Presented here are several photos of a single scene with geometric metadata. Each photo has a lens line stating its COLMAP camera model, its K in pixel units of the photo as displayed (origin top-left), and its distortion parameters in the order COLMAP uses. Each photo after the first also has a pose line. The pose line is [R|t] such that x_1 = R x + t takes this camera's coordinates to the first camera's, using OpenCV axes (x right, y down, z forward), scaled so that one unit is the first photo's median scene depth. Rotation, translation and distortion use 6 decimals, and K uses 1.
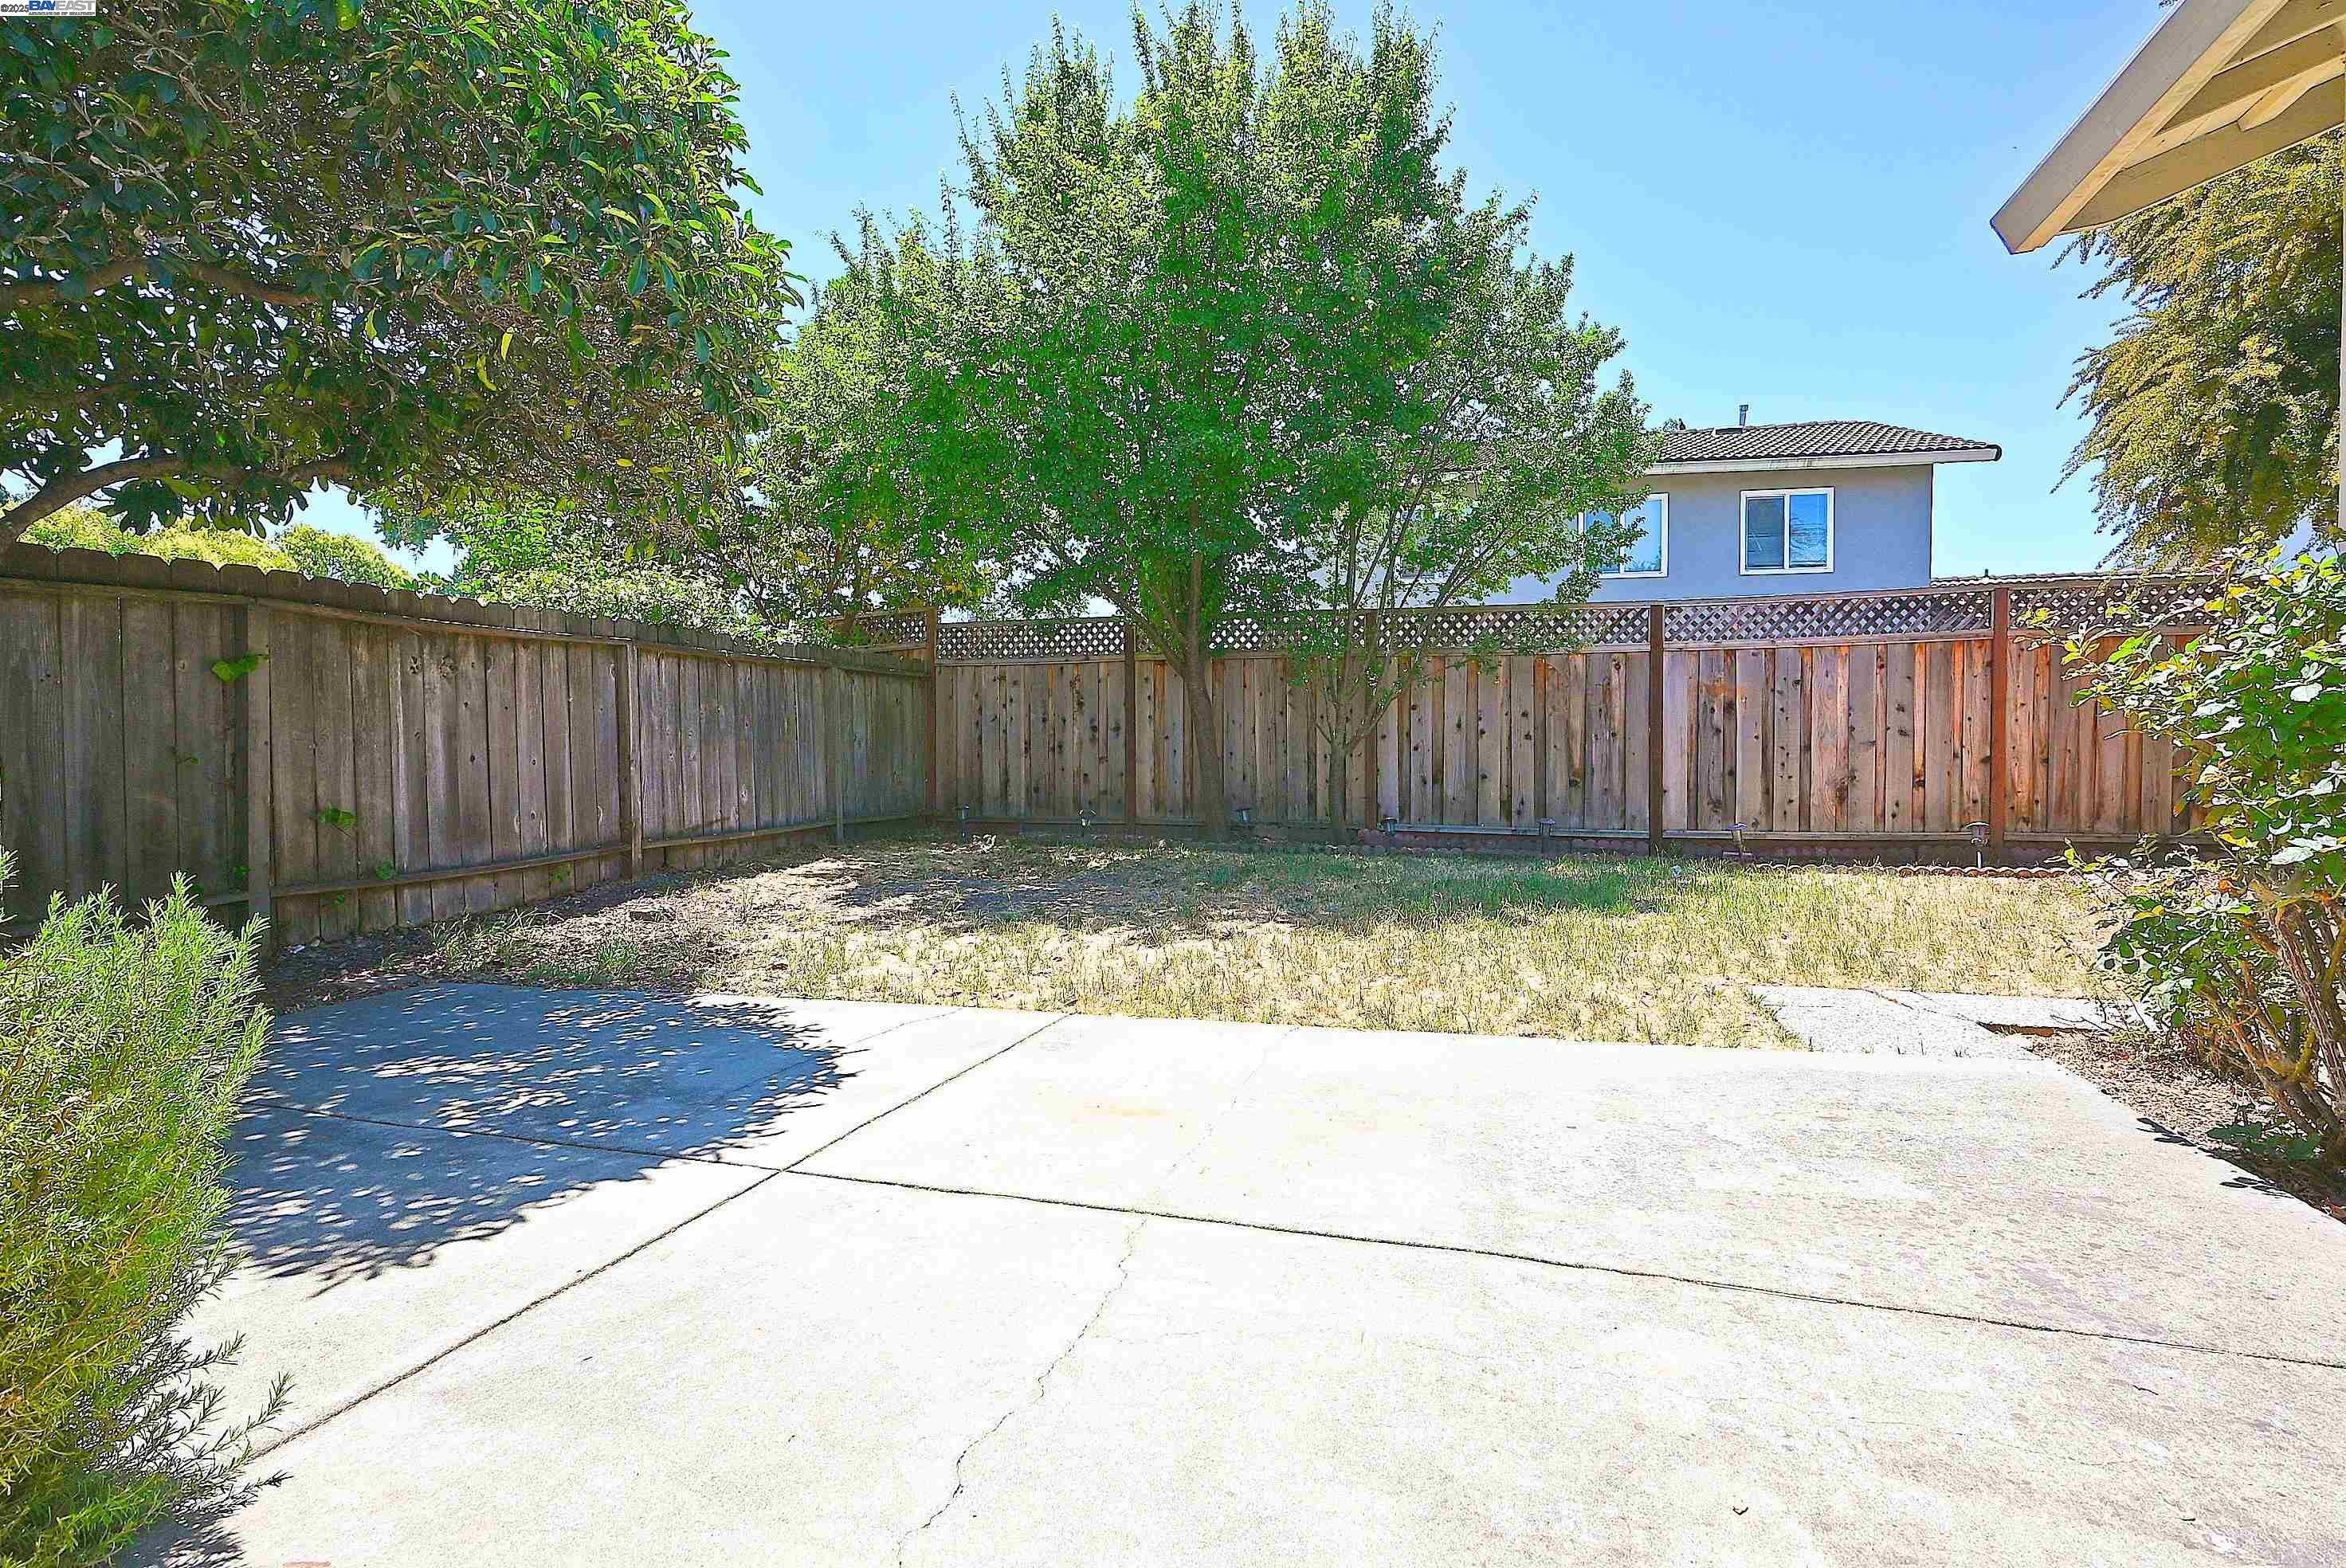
lens RADIAL K [[1171.4, 0, 1183.9], [0, 1171.4, 781.7], [0, 0, 1]] dist [-0.014403, 0.003905]
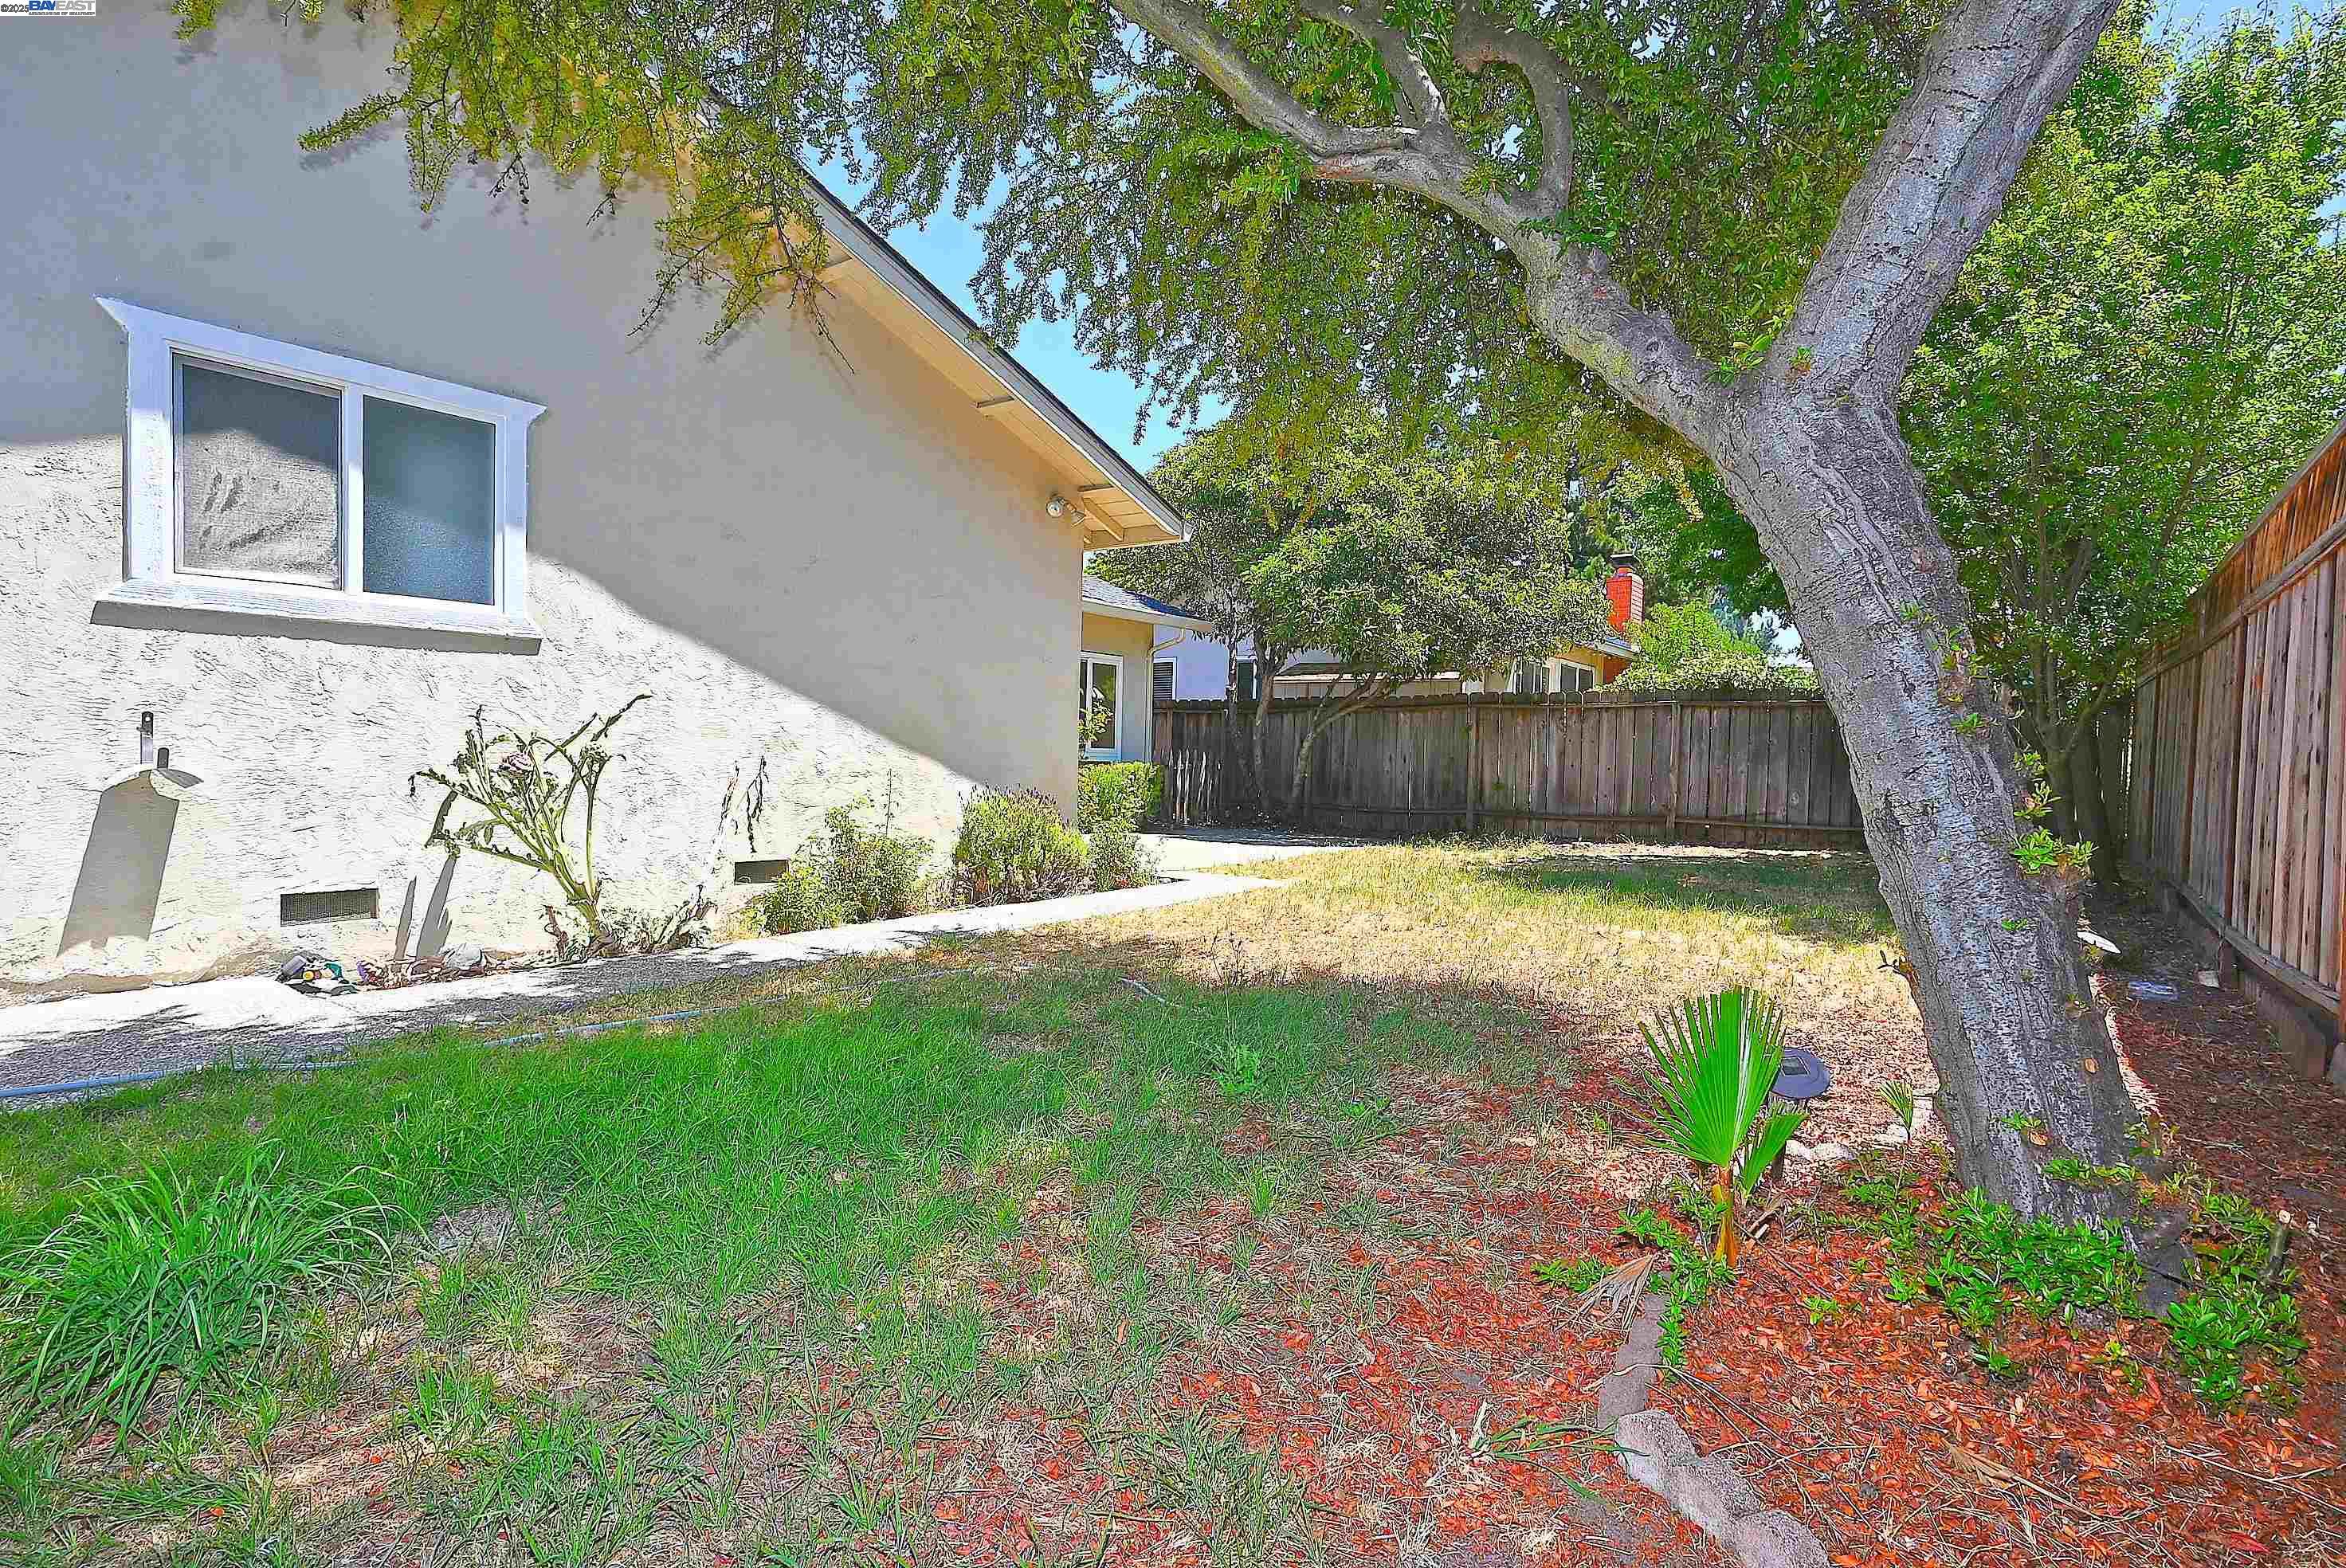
lens RADIAL K [[1171.4, 0, 1167.6], [0, 1171.4, 787.1], [0, 0, 1]] dist [-0.014403, 0.003905]
pose [[-0.332820, 0.025721, -0.942640, 1.150634], [-0.047989, 0.997871, 0.044172, -0.027682], [0.941769, 0.059938, -0.330877, 0.694734]]
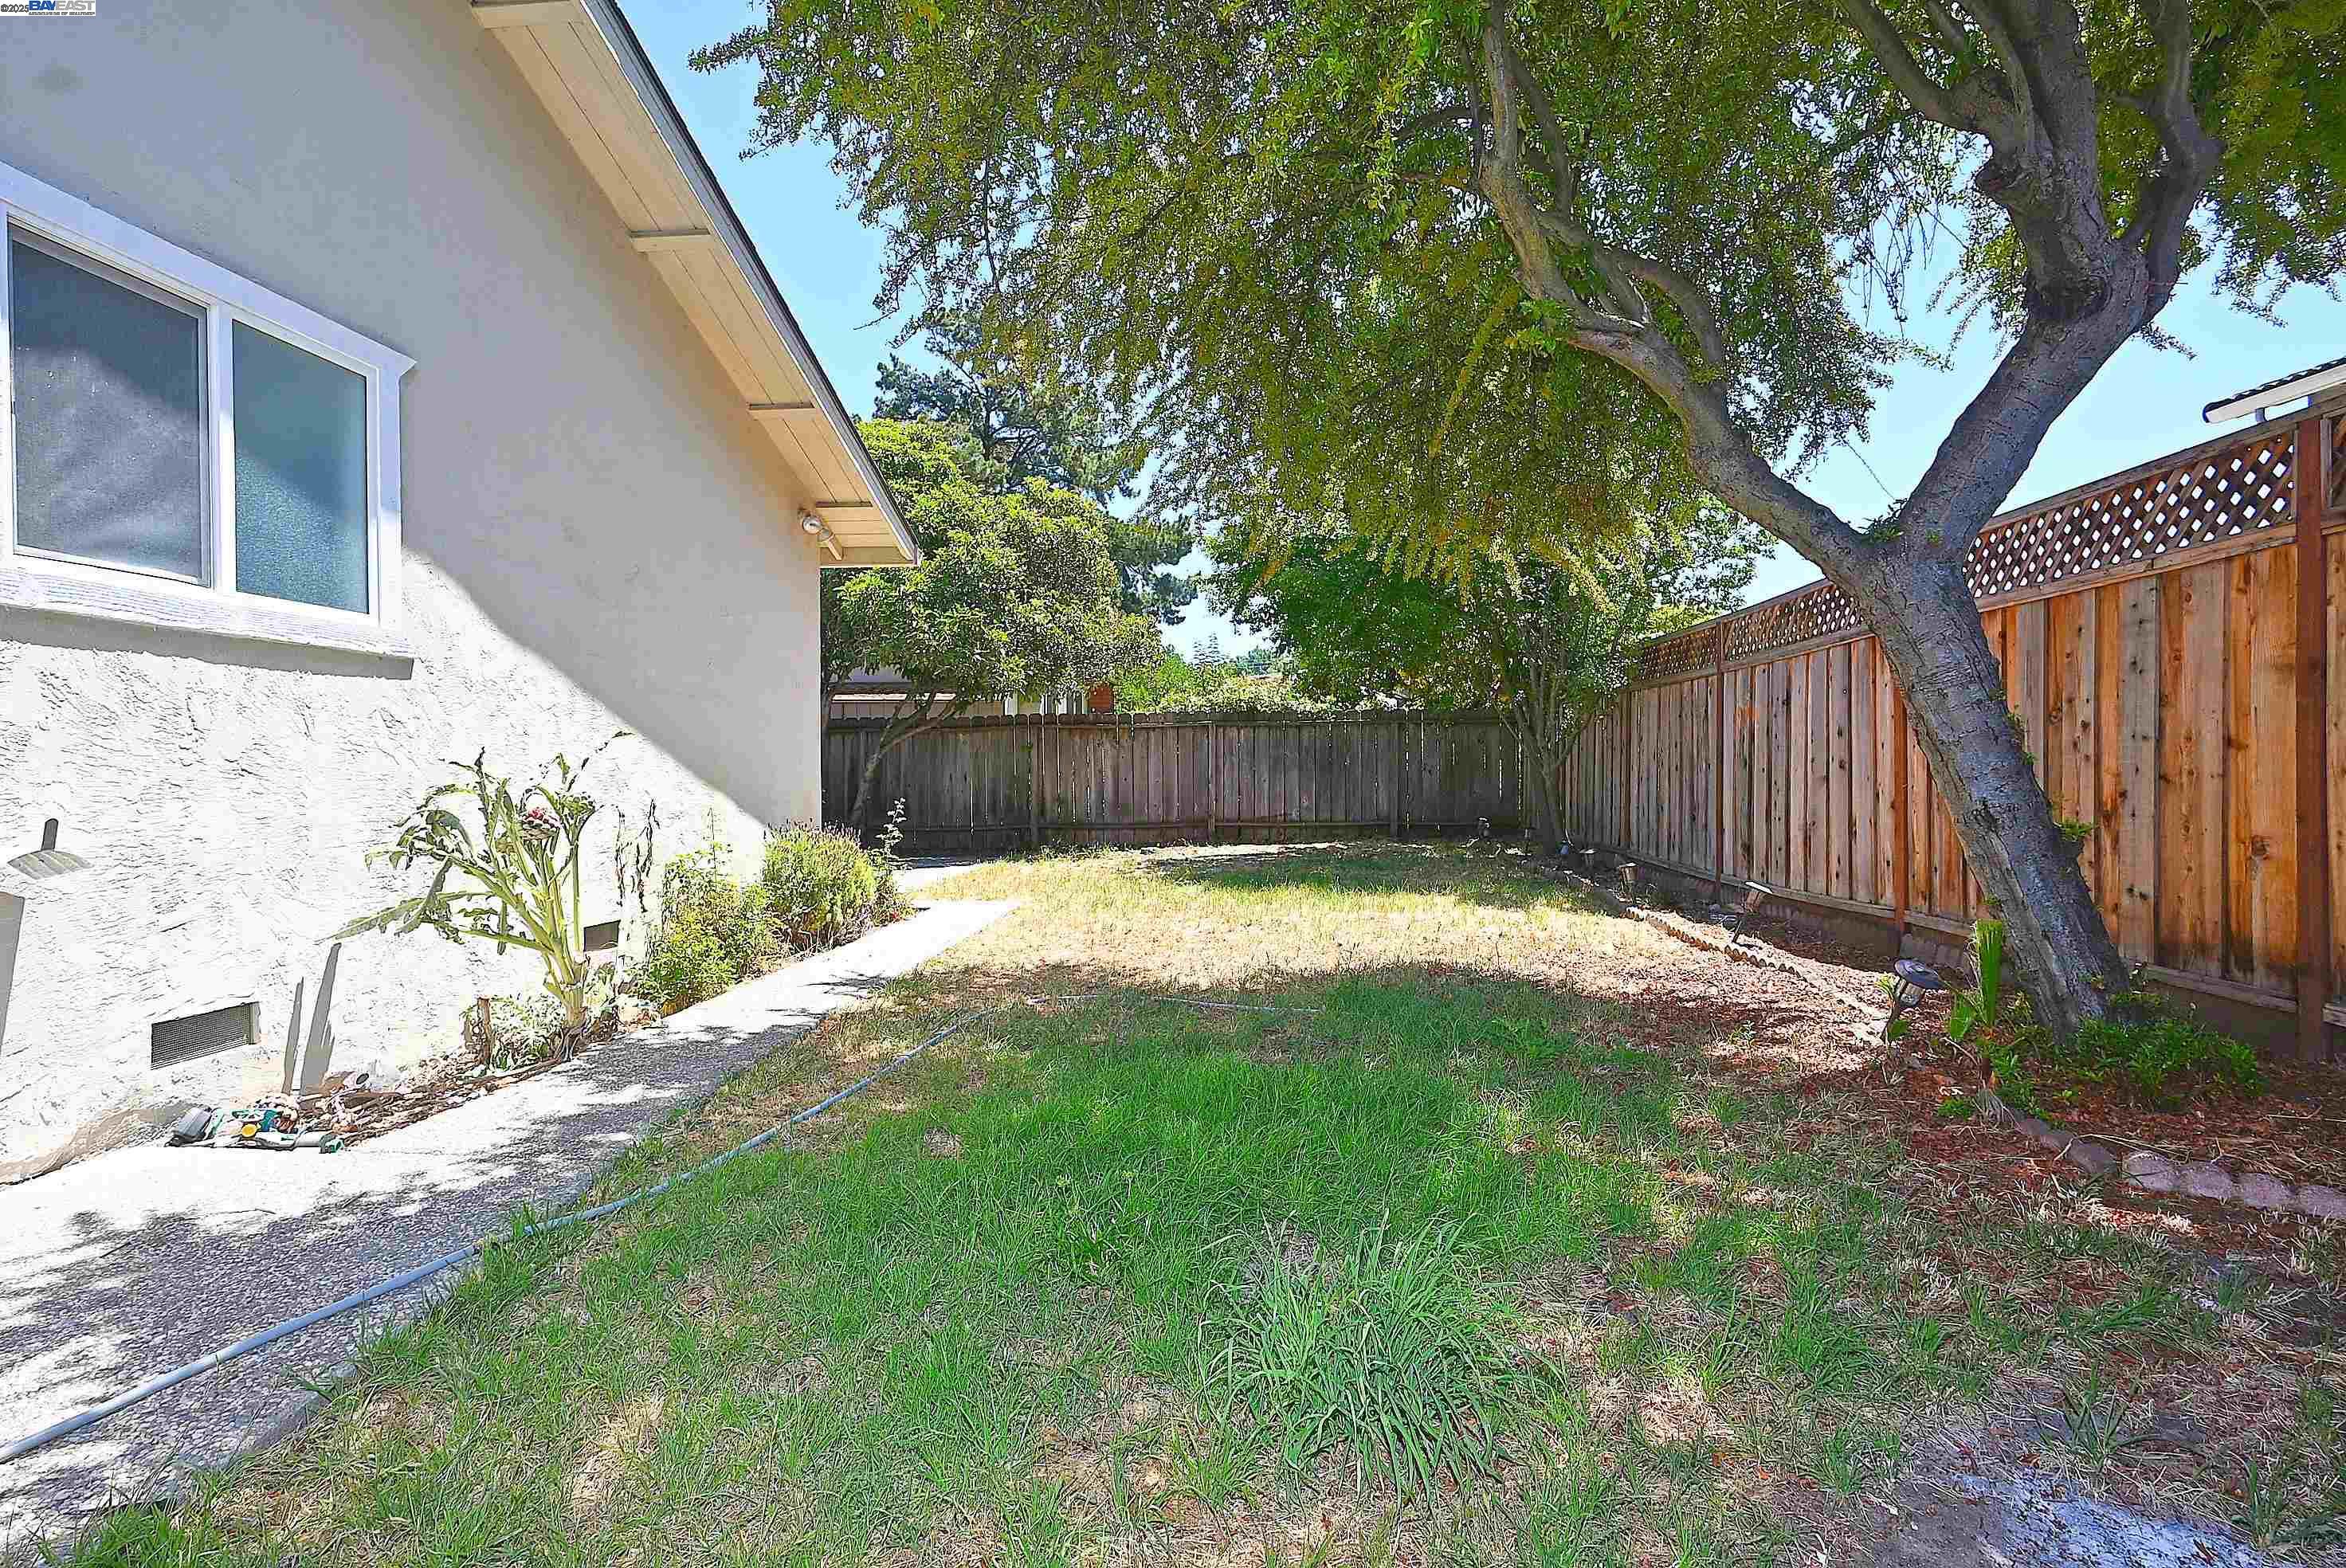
lens RADIAL K [[1171.4, 0, 1197.7], [0, 1171.4, 782.4], [0, 0, 1]] dist [-0.014403, 0.003905]
pose [[0.225608, 0.011972, -0.974145, 1.208823], [-0.024710, 0.999673, 0.006563, -0.023297], [0.973905, 0.022590, 0.225830, 0.413211]]
